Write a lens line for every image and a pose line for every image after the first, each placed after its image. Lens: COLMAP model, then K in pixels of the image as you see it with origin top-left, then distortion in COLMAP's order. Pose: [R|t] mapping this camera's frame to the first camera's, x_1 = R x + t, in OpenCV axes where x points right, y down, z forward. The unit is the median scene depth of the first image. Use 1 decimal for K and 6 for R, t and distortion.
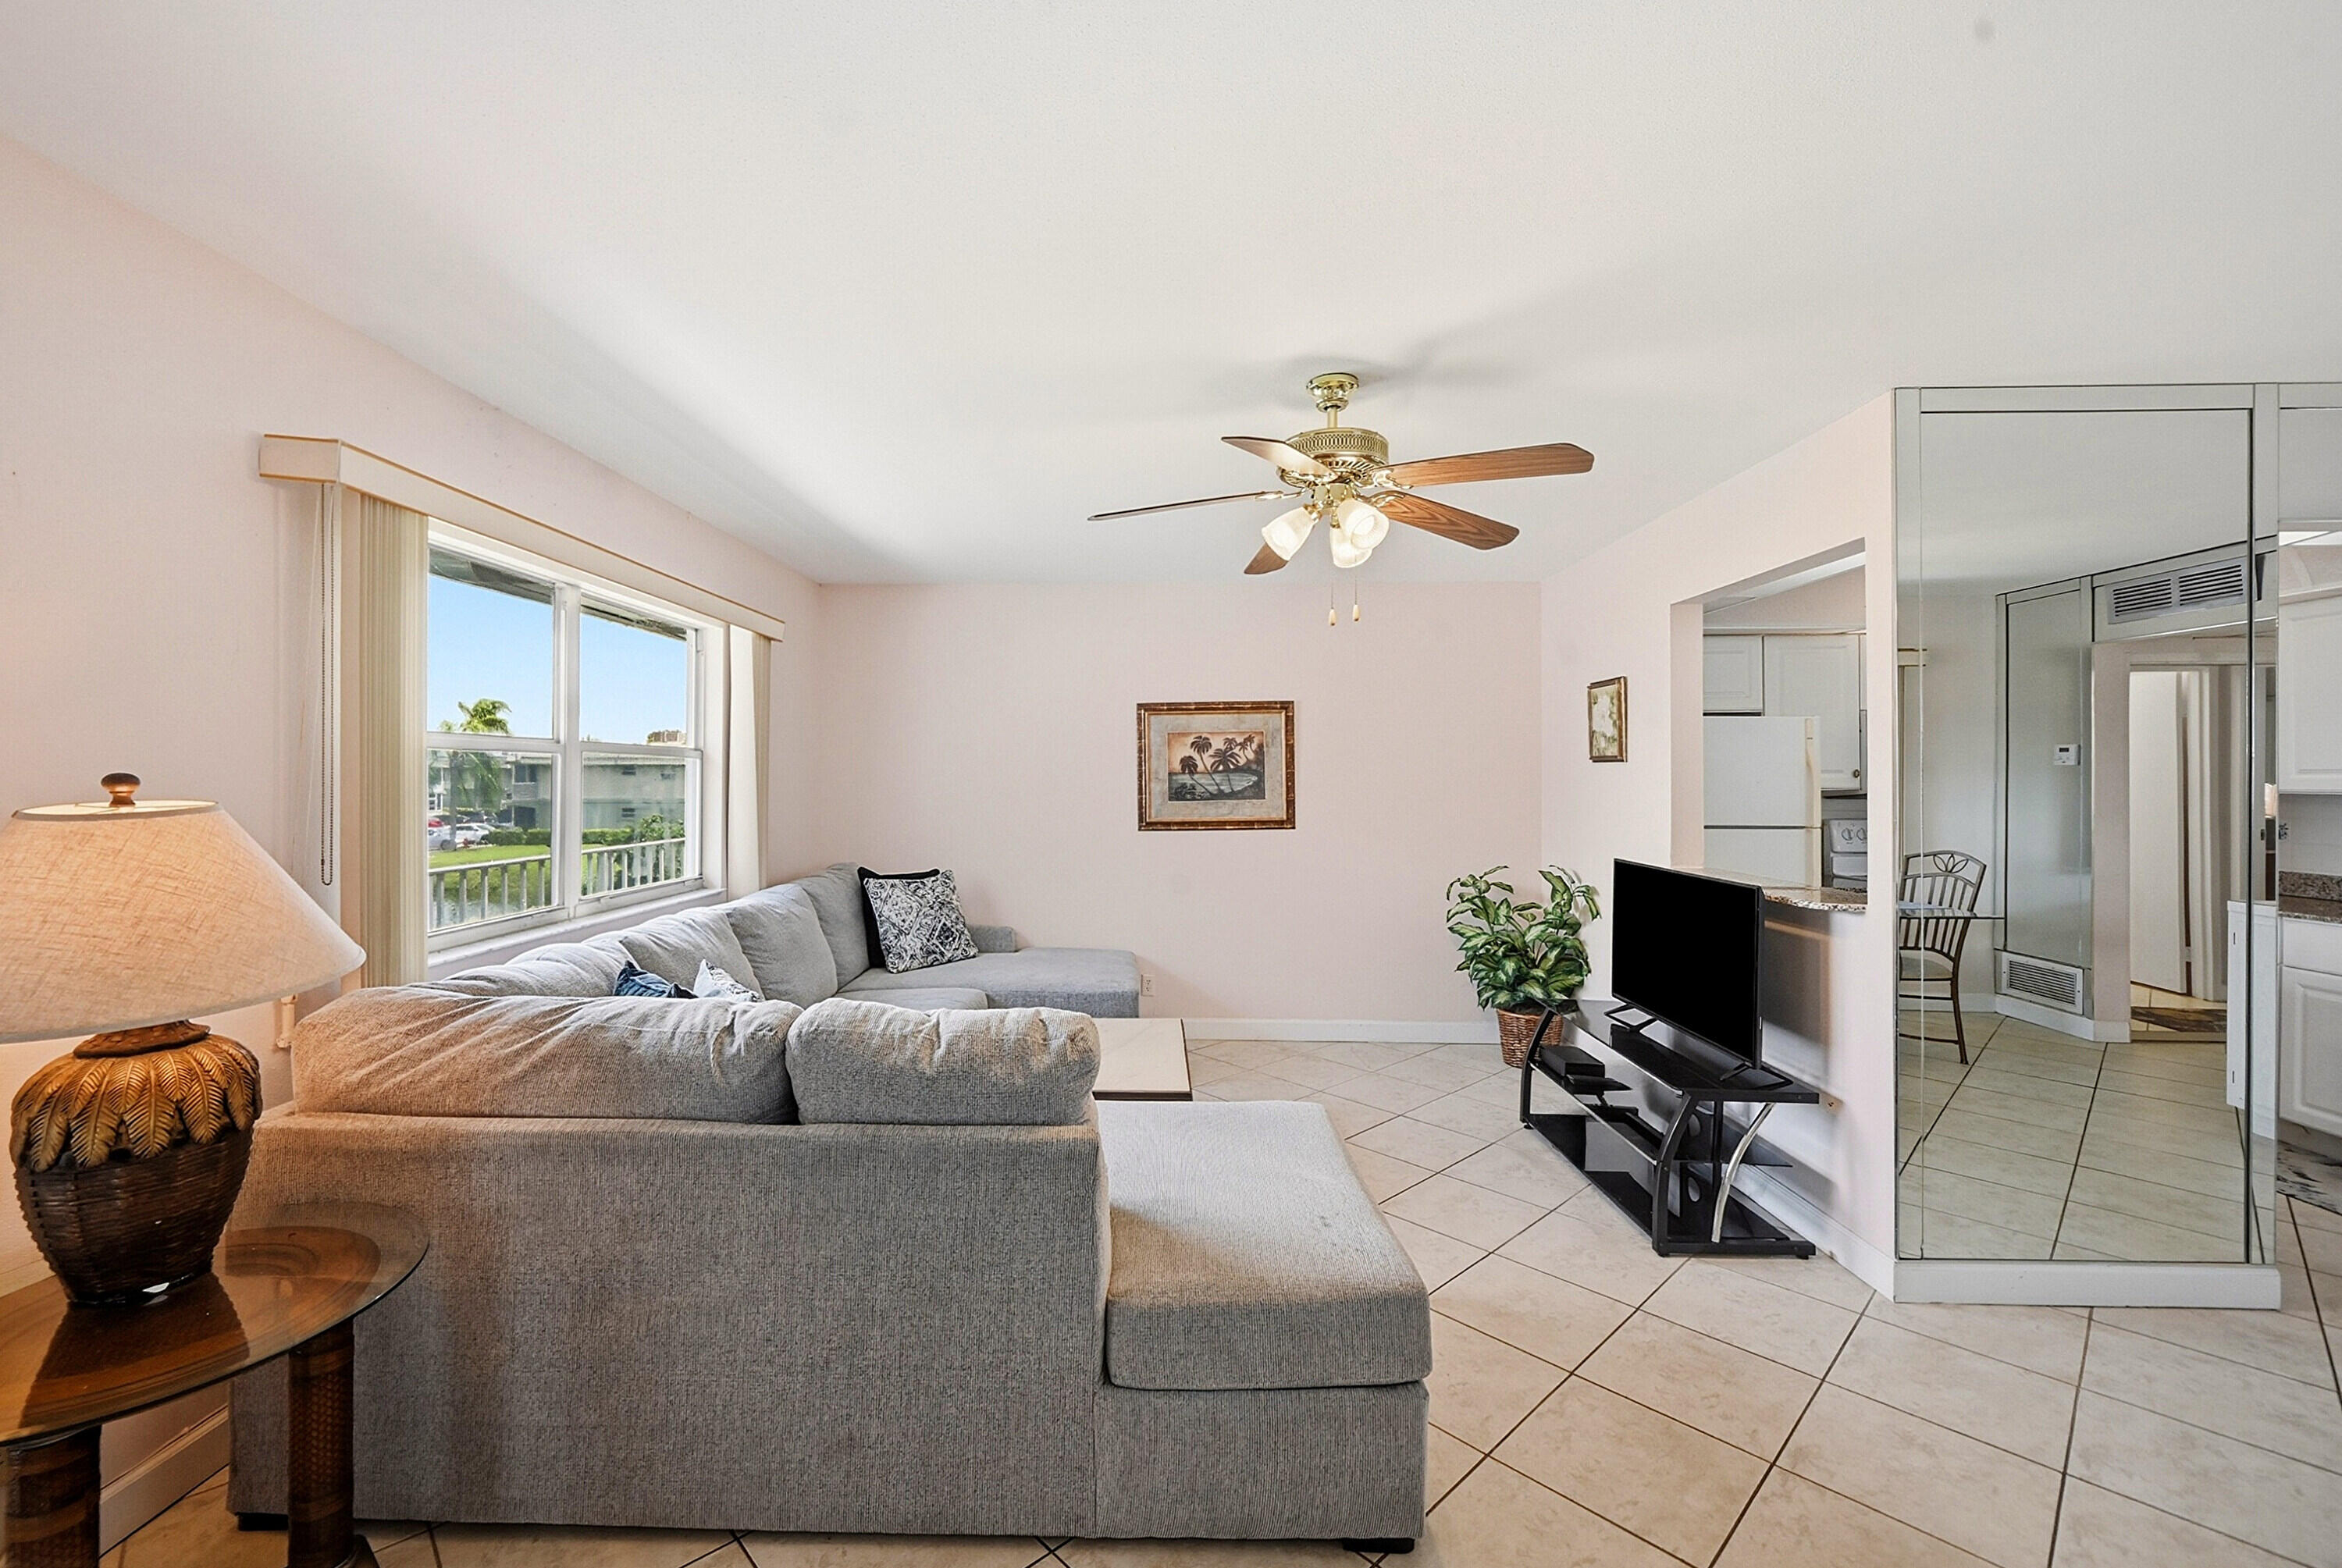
lens RADIAL K [[958.5, 0, 1163.2], [0, 958.5, 773.8], [0, 0, 1]] dist [-0.001696, -0.000025]
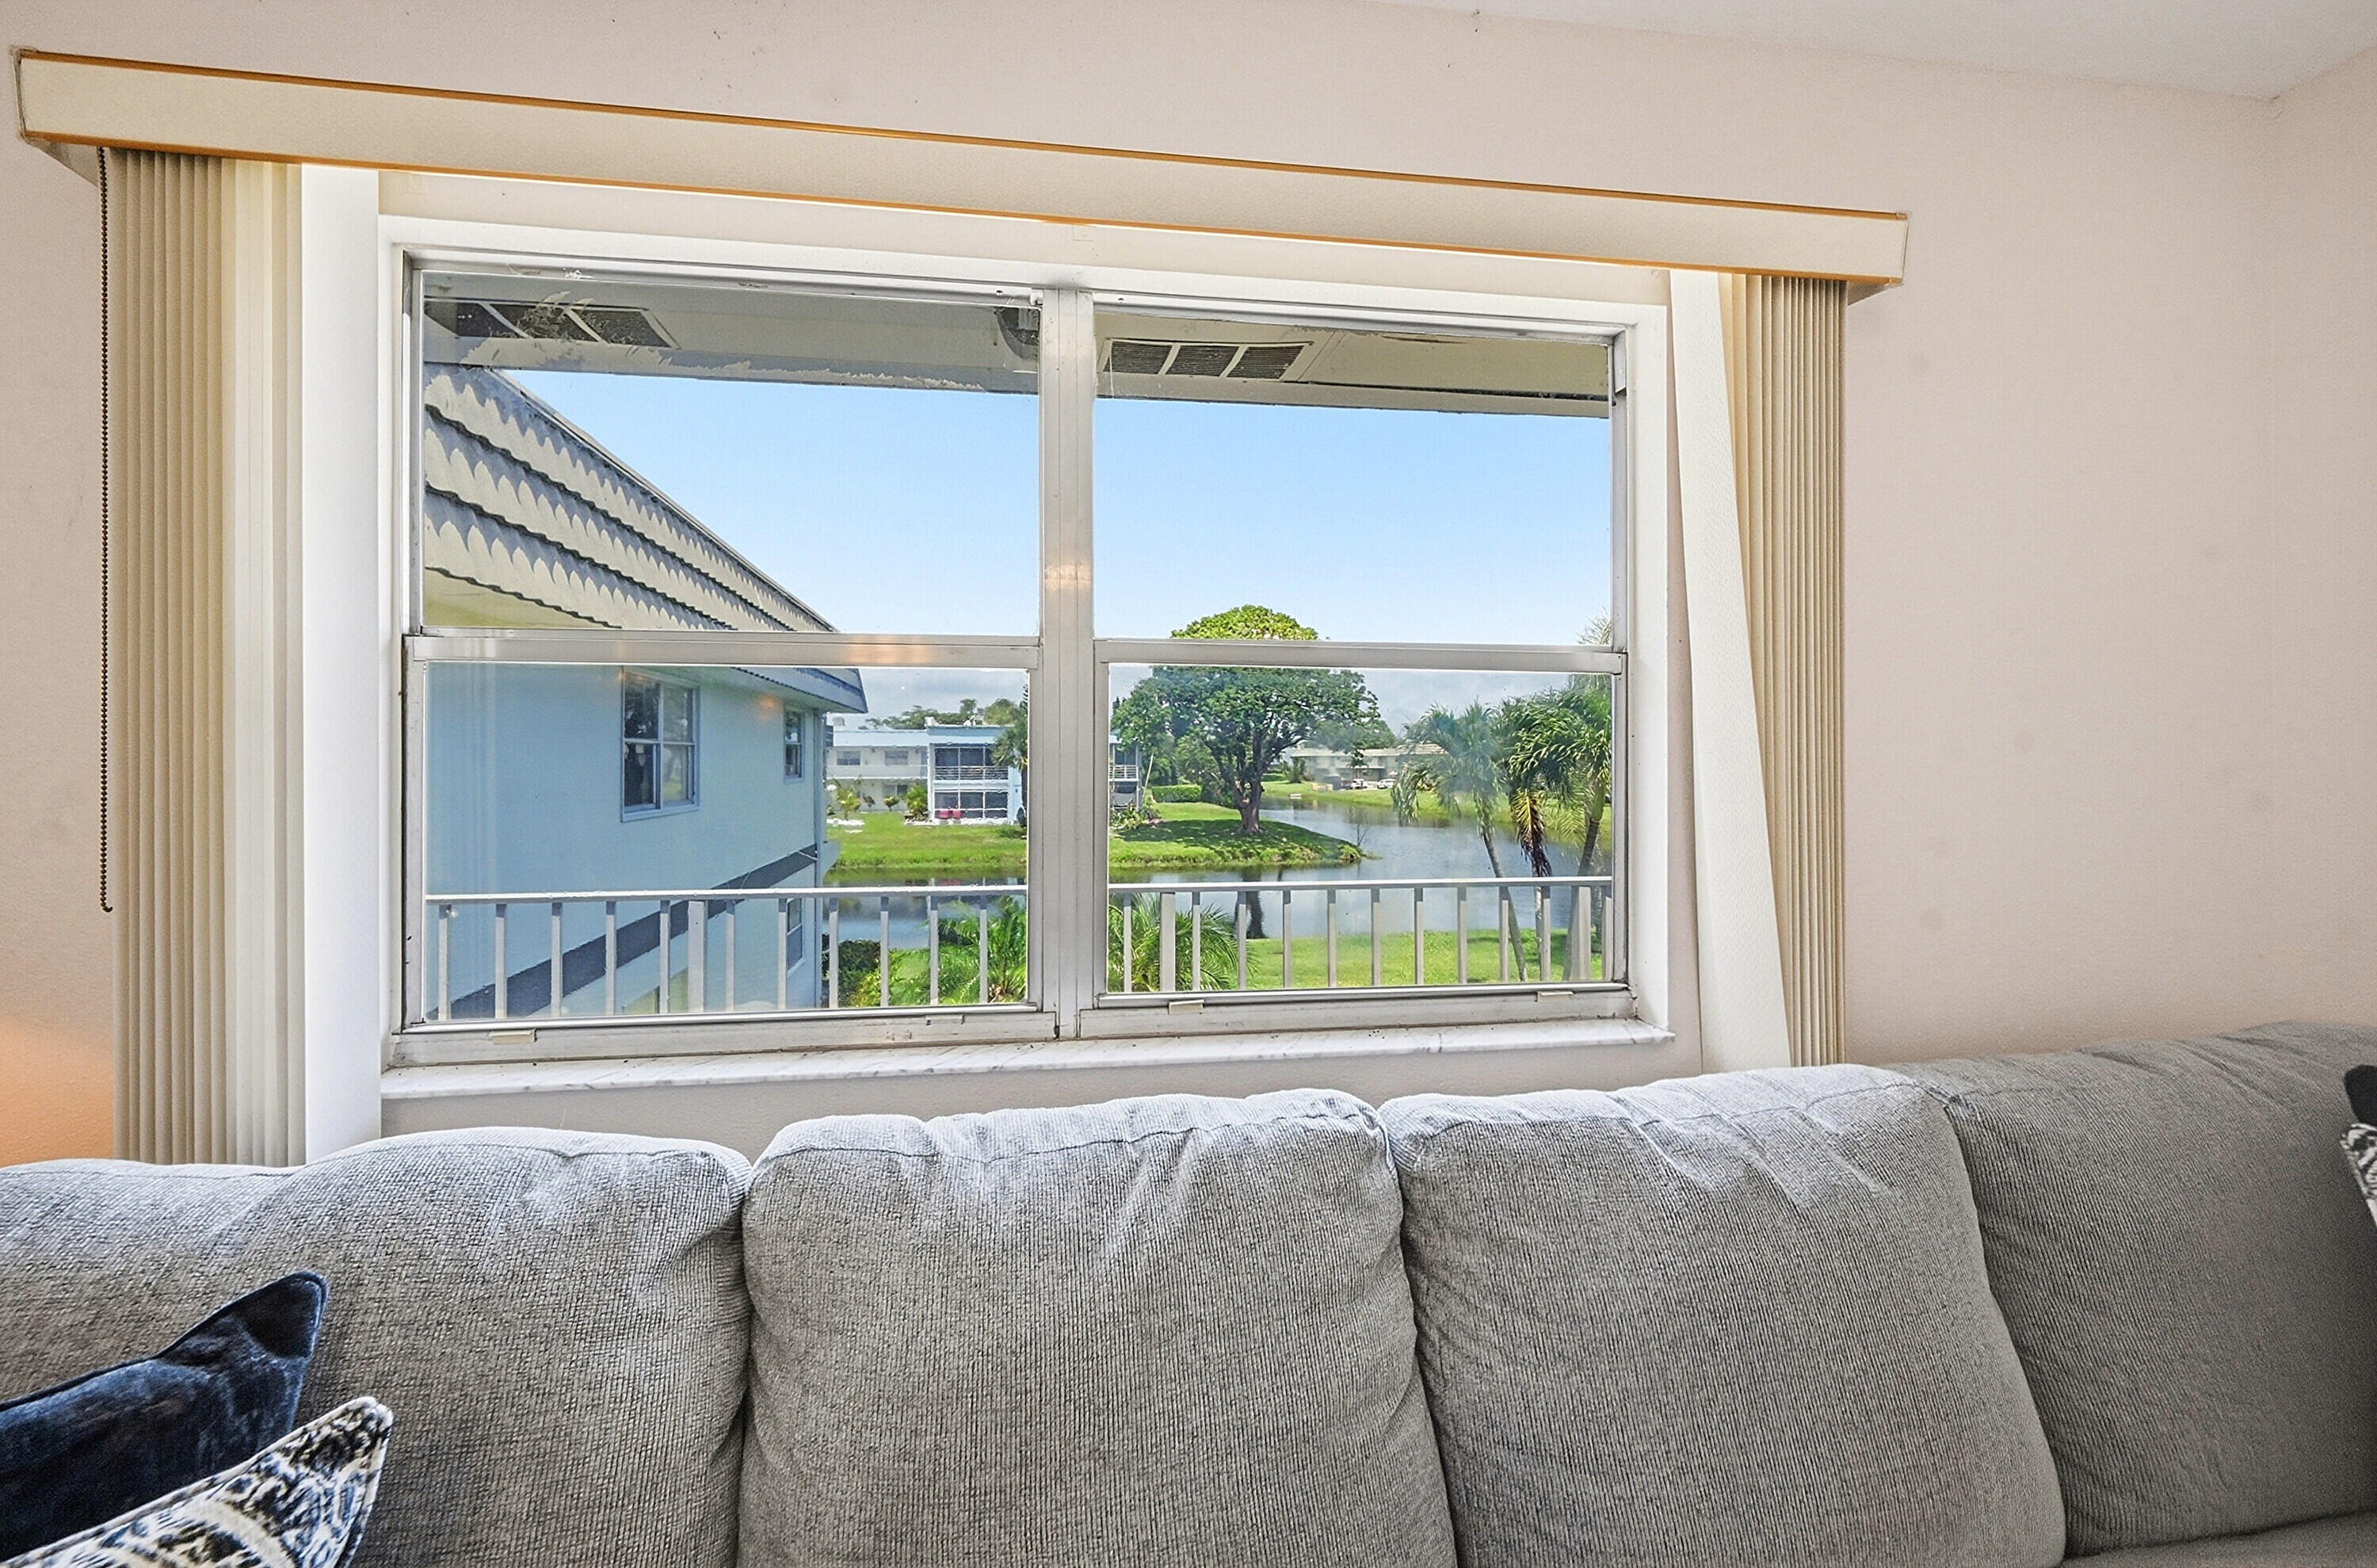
lens RADIAL K [[983.3, 0, 1188.5], [0, 983.3, 784.0], [0, 0, 1]] dist [0.000336, 0.000038]
pose [[0.146590, 0.005729, -0.989181, -0.101289], [0.003667, 0.999973, 0.006335, 0.019270], [0.989191, -0.004556, 0.146565, 0.641226]]
